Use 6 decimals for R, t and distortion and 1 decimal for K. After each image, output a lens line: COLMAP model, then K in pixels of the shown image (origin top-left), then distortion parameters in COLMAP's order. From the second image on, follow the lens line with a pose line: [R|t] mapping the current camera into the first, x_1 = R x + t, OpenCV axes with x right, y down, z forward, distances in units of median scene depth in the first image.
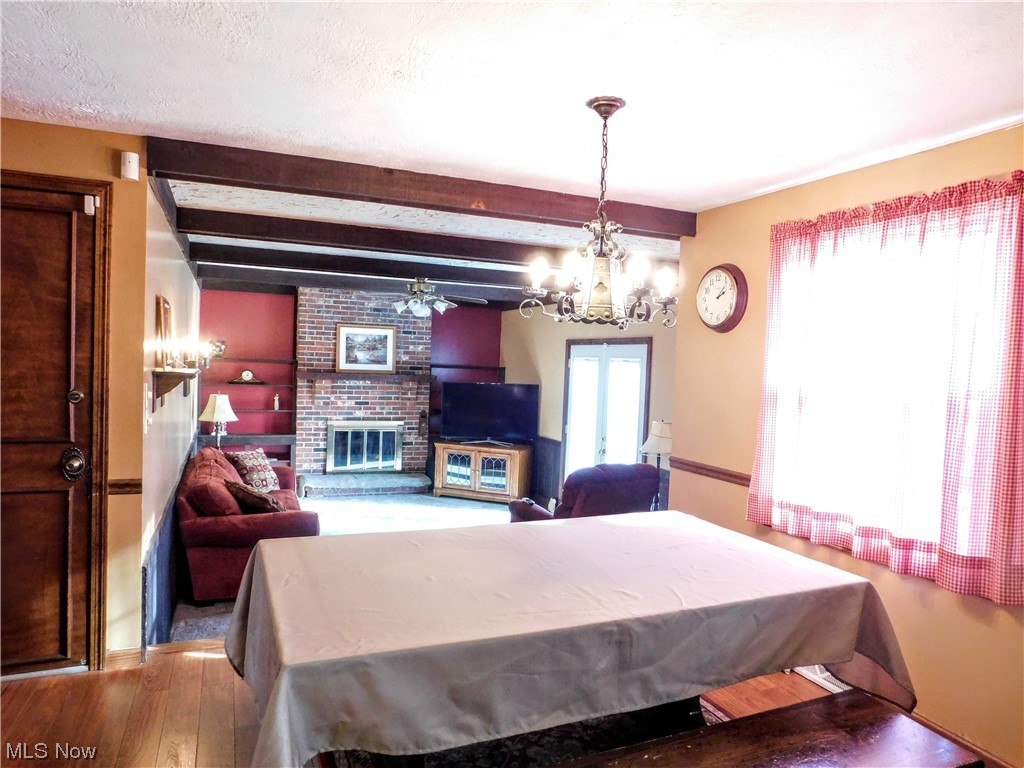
lens RADIAL K [[671.7, 0, 512.0], [0, 671.7, 384.0], [0, 0, 1]] dist [-0.072554, 0.056802]
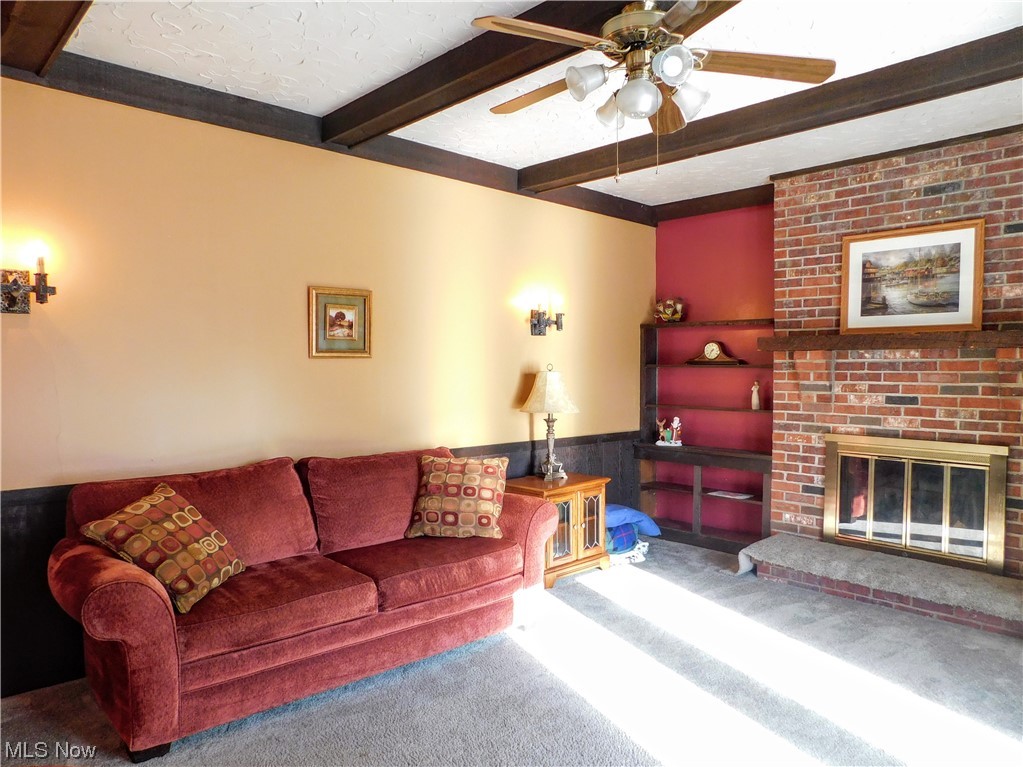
lens RADIAL K [[711.7, 0, 511.5], [0, 711.7, 383.5], [0, 0, 1]] dist [-0.075009, 0.062268]
pose [[0.346408, -0.014261, -0.937976, 0.134920], [-0.024657, 0.999401, -0.024301, 0.035952], [0.937760, 0.031546, 0.345848, 0.591740]]
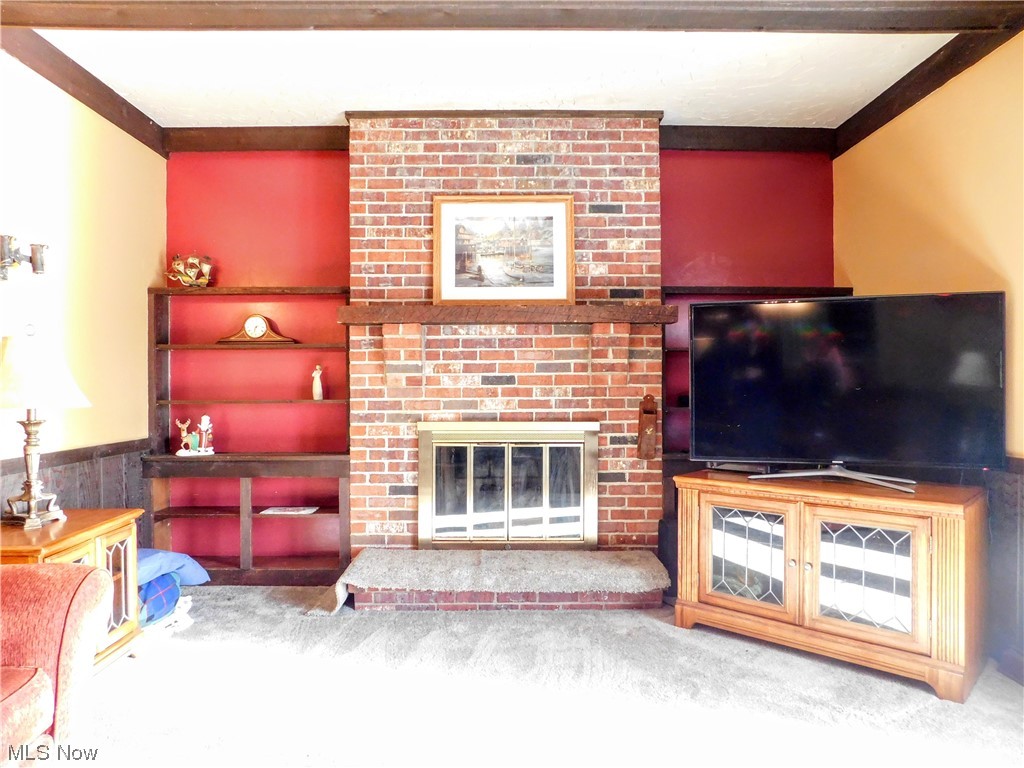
lens RADIAL K [[671.7, 0, 512.0], [0, 671.7, 384.0], [0, 0, 1]] dist [-0.072554, 0.056802]
pose [[0.925671, -0.041100, -0.376092, -0.057801], [0.025220, 0.998574, -0.047054, 0.051927], [0.377489, 0.034072, 0.925387, 0.620410]]
